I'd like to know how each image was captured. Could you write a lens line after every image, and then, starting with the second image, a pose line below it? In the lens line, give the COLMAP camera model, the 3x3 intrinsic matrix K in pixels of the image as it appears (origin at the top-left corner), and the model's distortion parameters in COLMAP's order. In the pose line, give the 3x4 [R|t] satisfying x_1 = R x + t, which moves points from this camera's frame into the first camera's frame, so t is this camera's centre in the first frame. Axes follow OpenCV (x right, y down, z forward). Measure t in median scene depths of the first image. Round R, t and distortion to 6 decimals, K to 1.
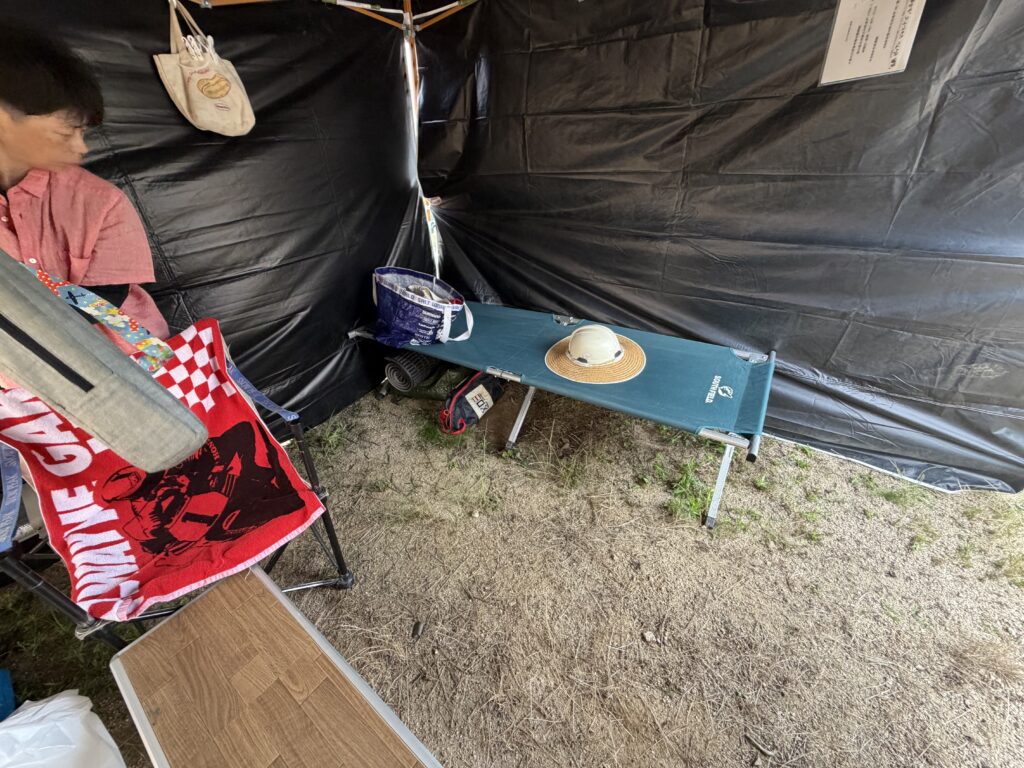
lens RADIAL K [[407.0, 0, 511.3], [0, 407.0, 383.1], [0, 0, 1]] dist [0.001496, 0.000641]
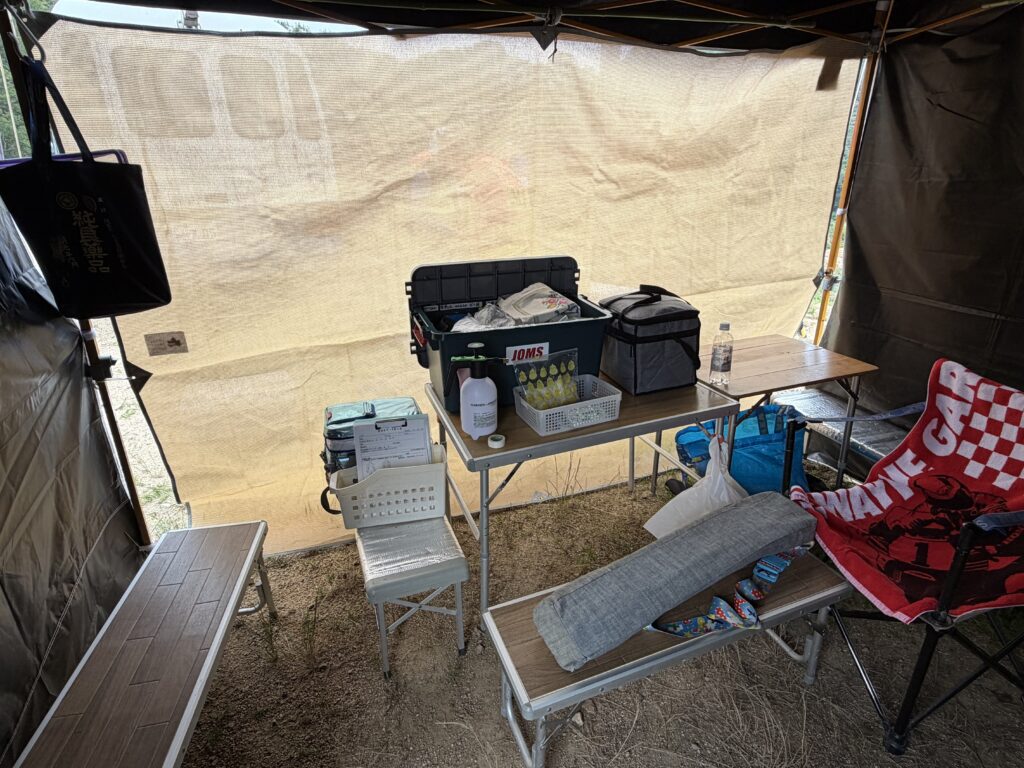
lens RADIAL K [[562.2, 0, 510.6], [0, 562.2, 385.4], [0, 0, 1]] dist [0.001366, 0.000376]
pose [[-0.524428, 0.374008, -0.764914, 0.621935], [-0.400766, 0.684200, 0.609309, -0.371861], [0.751240, 0.626090, -0.208924, 0.349175]]
